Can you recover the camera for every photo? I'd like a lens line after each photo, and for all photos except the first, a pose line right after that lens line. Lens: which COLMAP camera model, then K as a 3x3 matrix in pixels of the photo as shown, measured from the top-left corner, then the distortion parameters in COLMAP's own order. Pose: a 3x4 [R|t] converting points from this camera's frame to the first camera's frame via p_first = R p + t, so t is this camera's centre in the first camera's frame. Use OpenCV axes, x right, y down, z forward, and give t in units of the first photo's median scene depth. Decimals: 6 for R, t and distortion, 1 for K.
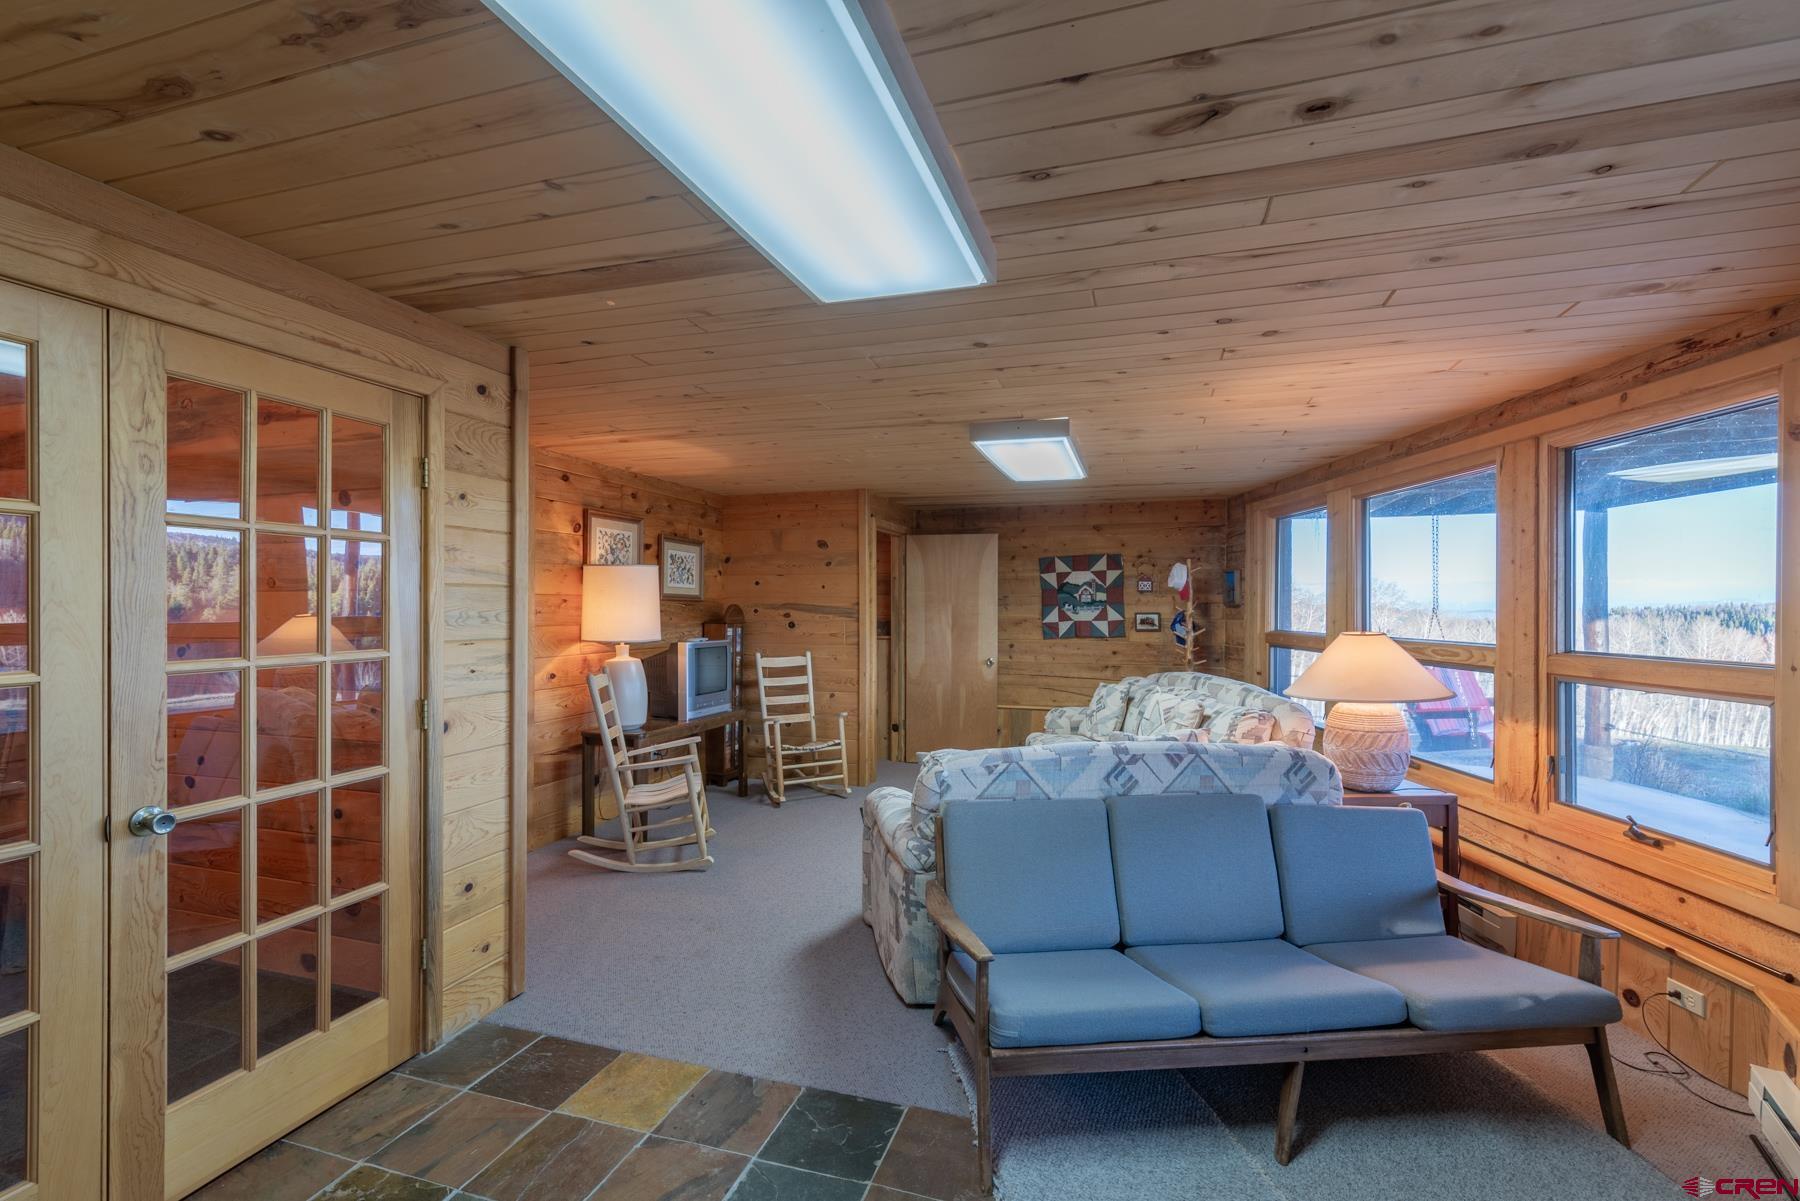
lens RADIAL K [[779.1, 0, 896.0], [0, 779.1, 612.5], [0, 0, 1]] dist [0.003504, 0.000381]
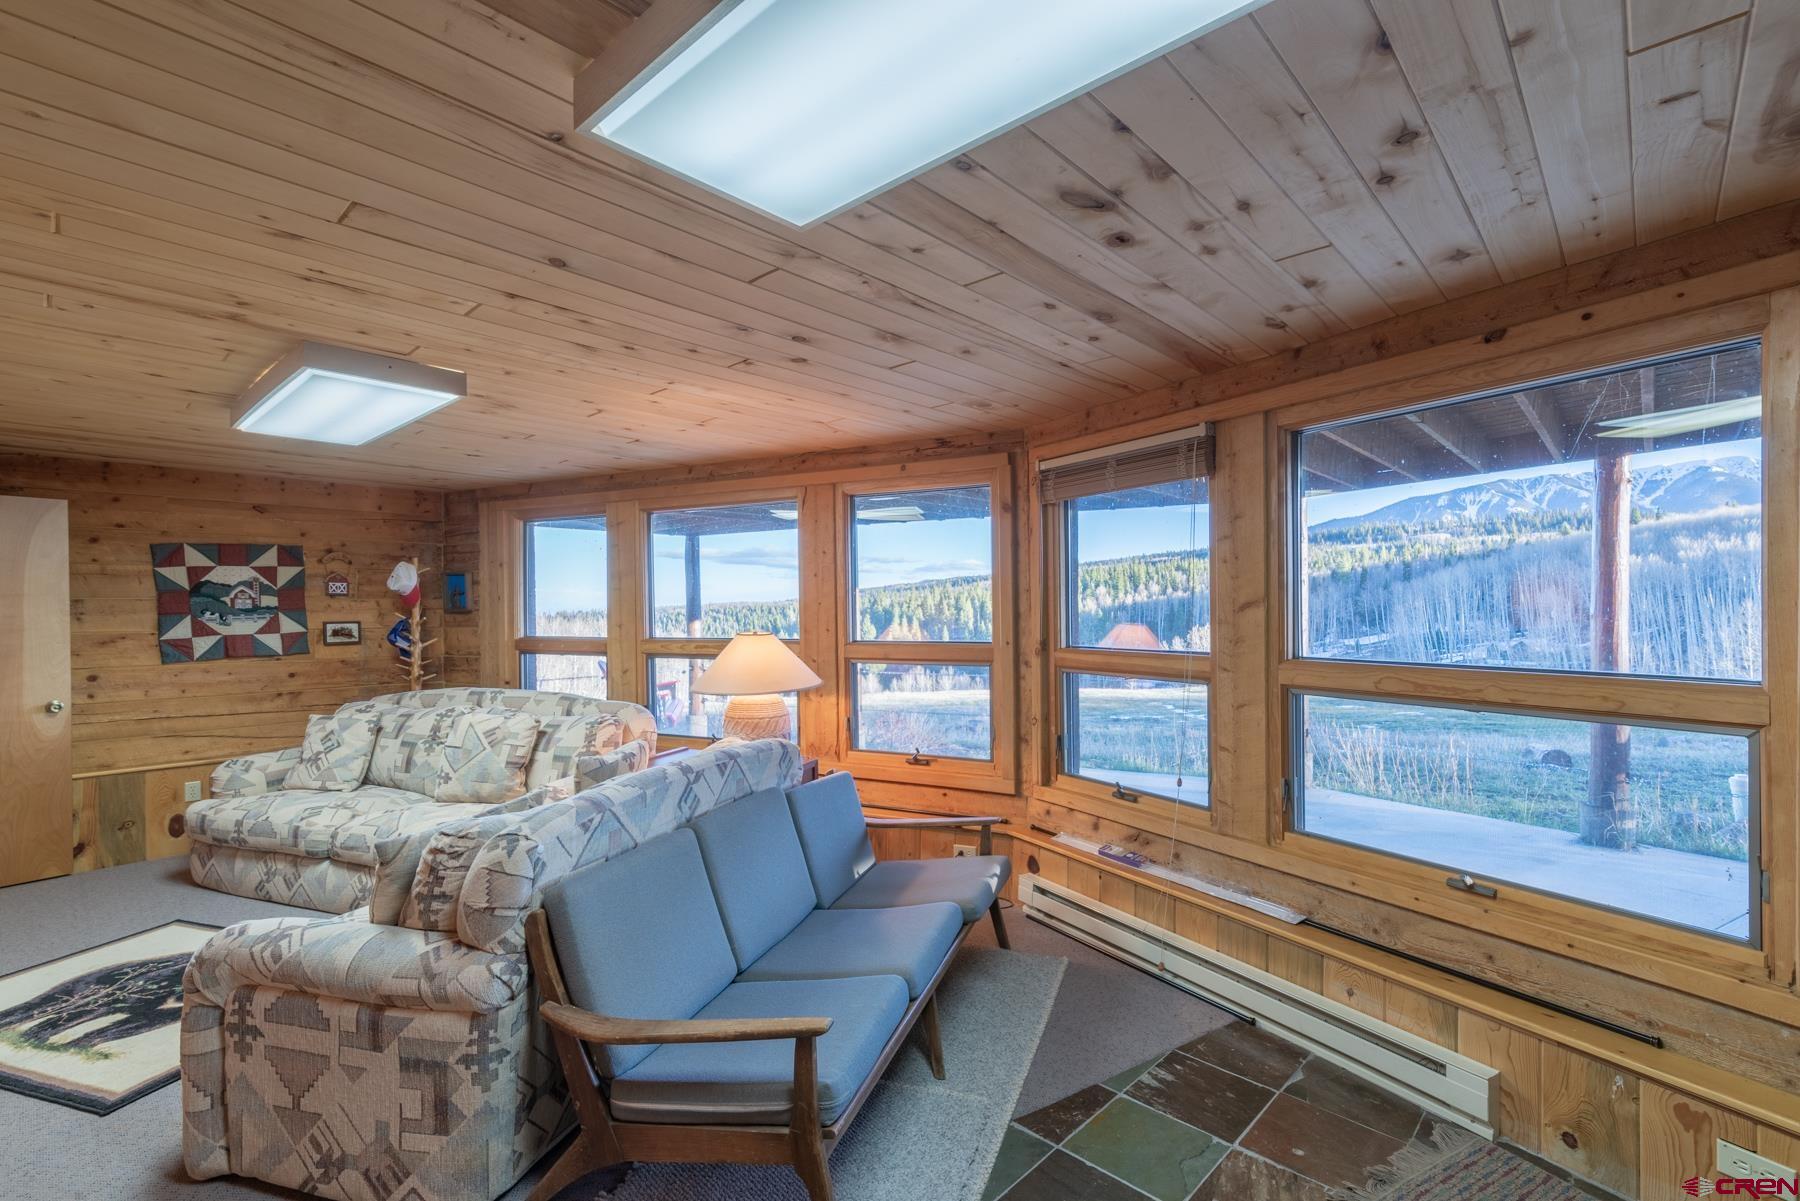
lens RADIAL K [[779.1, 0, 896.0], [0, 779.1, 612.5], [0, 0, 1]] dist [0.003504, 0.000381]
pose [[0.433975, -0.010138, 0.900868, -0.171066], [0.016958, 0.999851, 0.003083, -0.002064], [-0.900765, 0.013940, 0.434083, 0.155401]]
